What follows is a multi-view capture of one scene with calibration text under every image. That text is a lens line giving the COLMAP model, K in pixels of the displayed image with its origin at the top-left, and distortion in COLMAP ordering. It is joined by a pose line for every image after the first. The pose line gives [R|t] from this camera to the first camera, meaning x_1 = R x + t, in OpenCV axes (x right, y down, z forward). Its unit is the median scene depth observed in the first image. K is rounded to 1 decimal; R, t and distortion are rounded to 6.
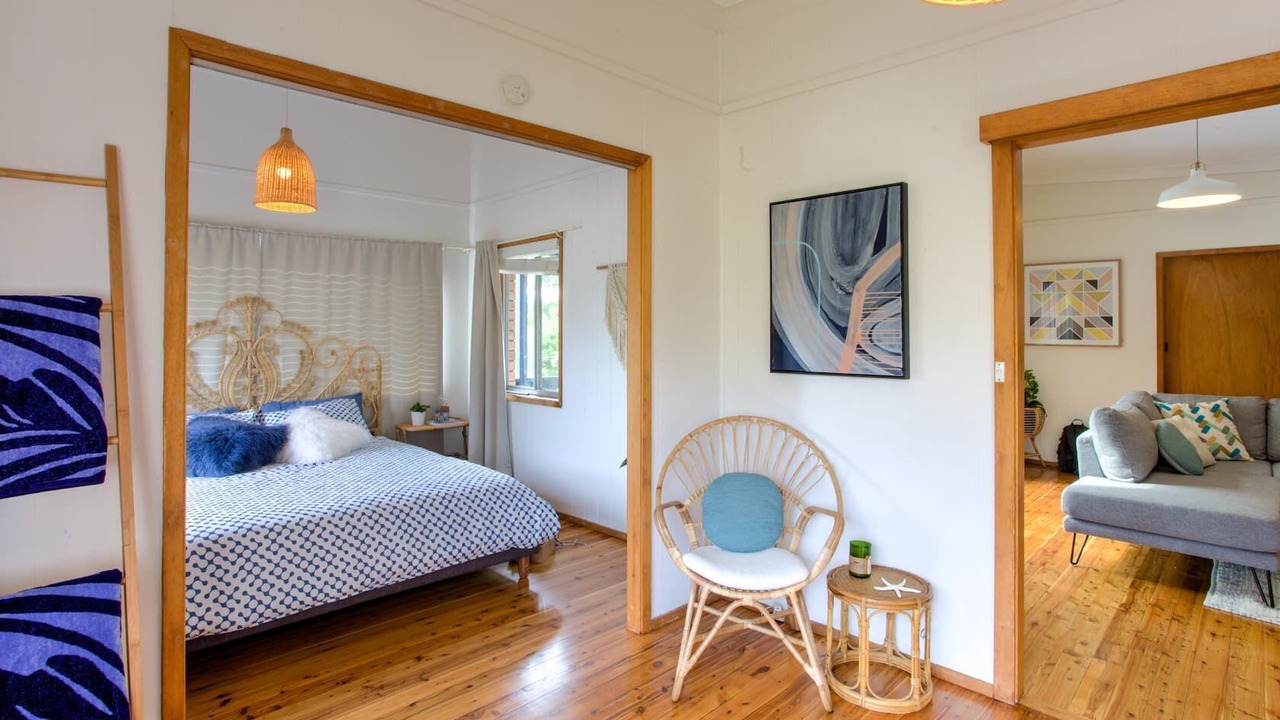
lens RADIAL K [[629.4, 0, 645.9], [0, 629.4, 320.5], [0, 0, 1]] dist [-0.000981, 0.000072]
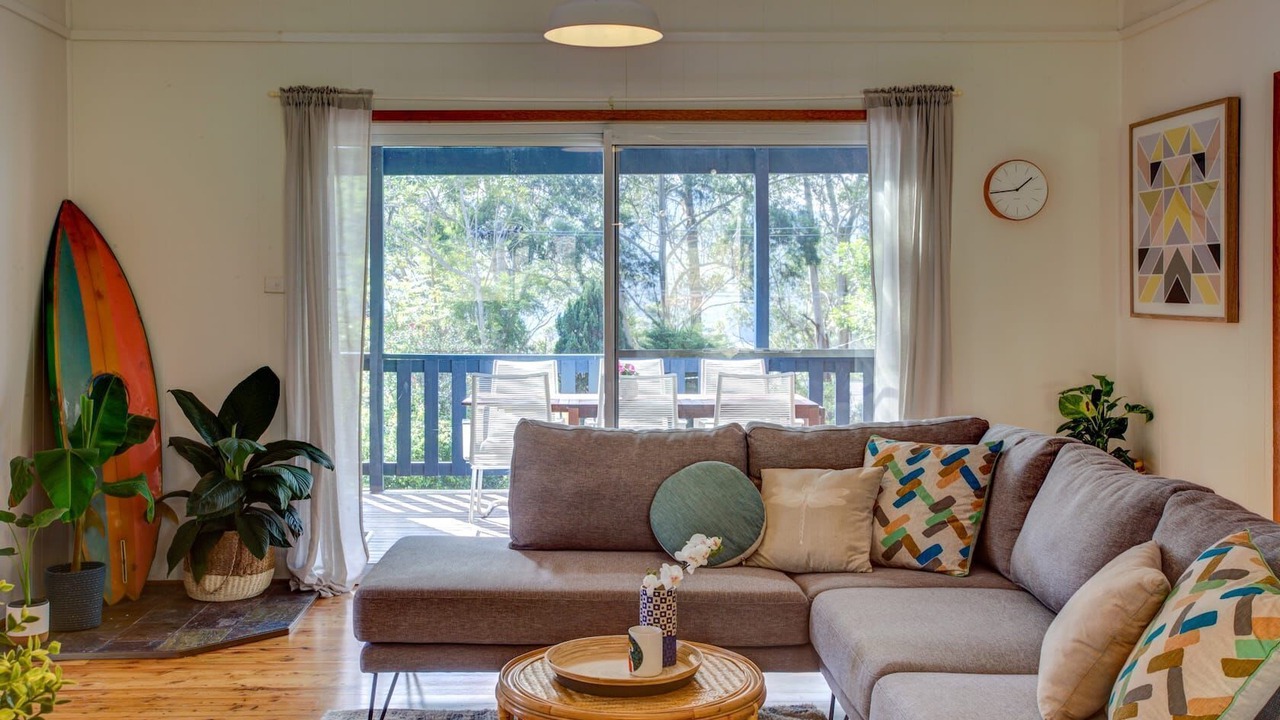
lens RADIAL K [[1344.2, 0, 639.6], [0, 1344.2, 307.7], [0, 0, 1]] dist [0.021473, 0.000539]
pose [[0.722878, 0.008582, -0.690922, 1.880358], [0.013522, 0.999556, 0.026563, 0.010168], [0.690843, -0.028545, 0.722441, 0.228532]]
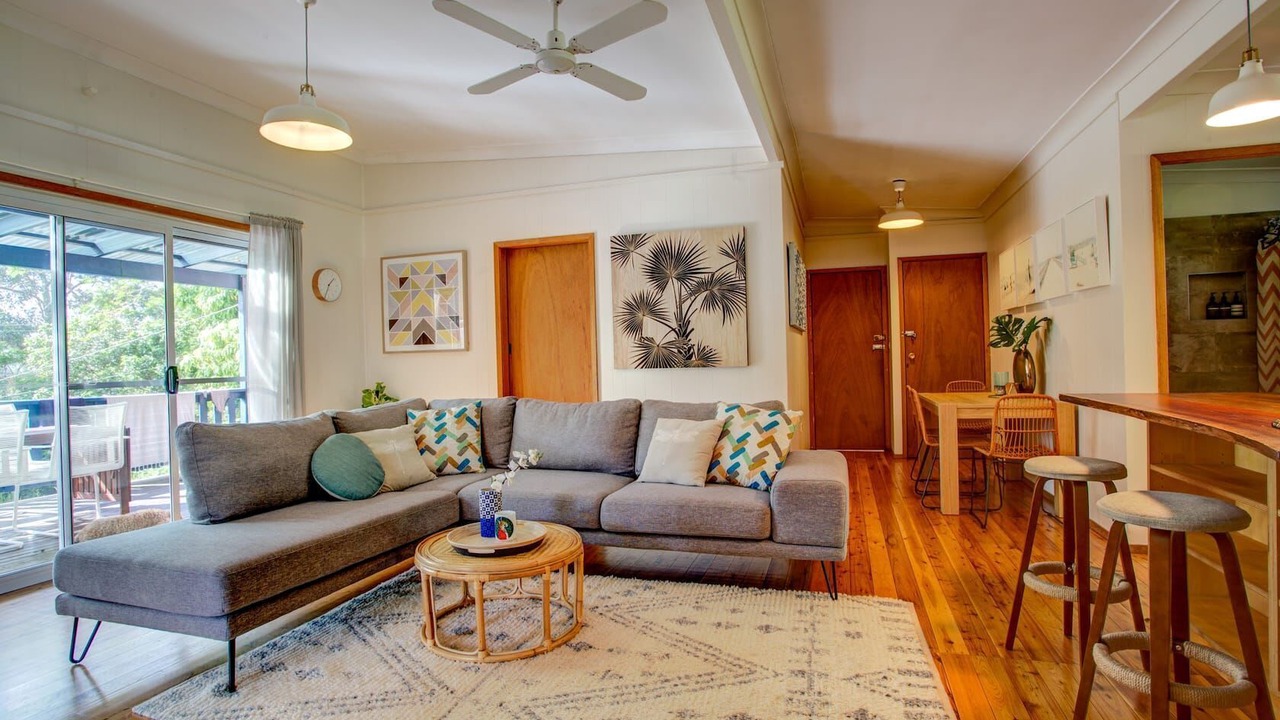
lens RADIAL K [[638.4, 0, 612.4], [0, 638.4, 359.9], [0, 0, 1]] dist [-0.000957, -0.000072]
pose [[0.907797, -0.028168, 0.418462, 0.991323], [0.023783, 0.999594, 0.015690, 0.080310], [-0.418734, -0.004291, 0.908099, 0.181658]]
